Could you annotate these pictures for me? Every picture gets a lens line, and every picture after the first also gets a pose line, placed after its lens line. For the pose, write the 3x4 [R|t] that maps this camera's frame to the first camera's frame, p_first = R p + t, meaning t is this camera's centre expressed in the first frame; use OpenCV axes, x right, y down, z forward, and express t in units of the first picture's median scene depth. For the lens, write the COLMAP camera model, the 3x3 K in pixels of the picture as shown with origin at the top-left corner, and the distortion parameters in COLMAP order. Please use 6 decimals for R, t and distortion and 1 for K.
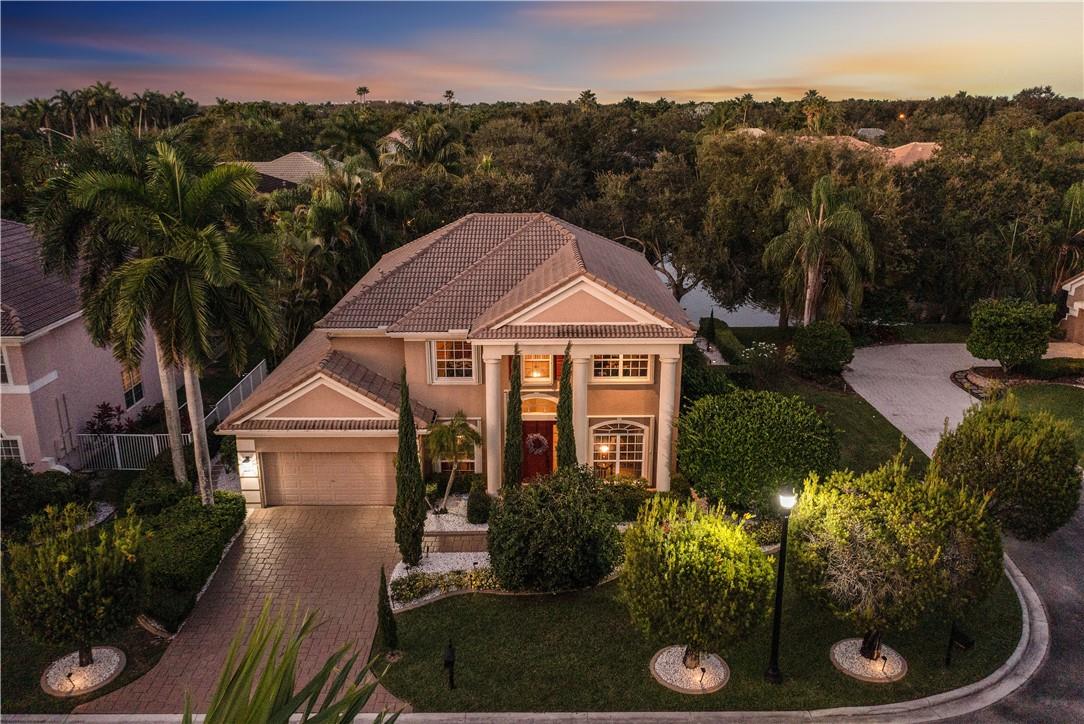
lens RADIAL K [[930.4, 0, 531.8], [0, 930.4, 399.3], [0, 0, 1]] dist [-0.015683, 0.005278]
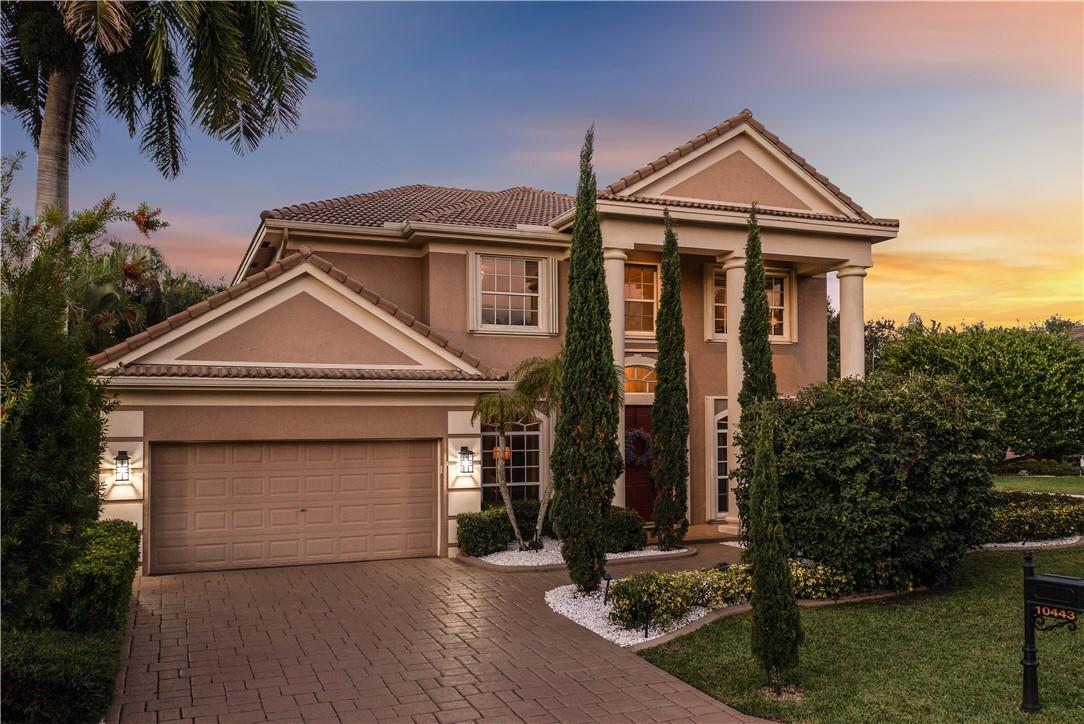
lens RADIAL K [[930.4, 0, 534.0], [0, 930.4, 416.0], [0, 0, 1]] dist [-0.015683, 0.005278]
pose [[0.919283, -0.000787, 0.393595, -0.299571], [0.131216, 0.943404, -0.304583, 0.209262], [-0.371080, 0.331644, 0.867359, 0.529571]]
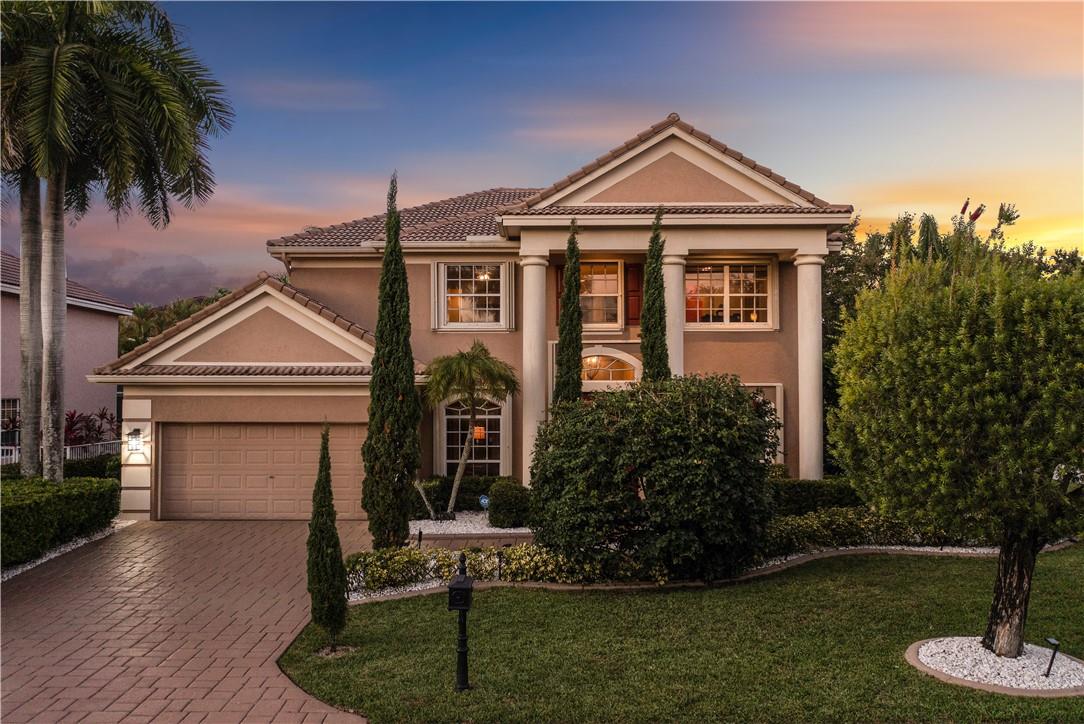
lens RADIAL K [[930.4, 0, 532.6], [0, 930.4, 361.8], [0, 0, 1]] dist [-0.015683, 0.005278]
pose [[0.999978, 0.002416, -0.006122, -0.037682], [-0.004345, 0.940984, -0.338424, 0.228786], [0.004943, 0.338443, 0.940974, 0.402252]]
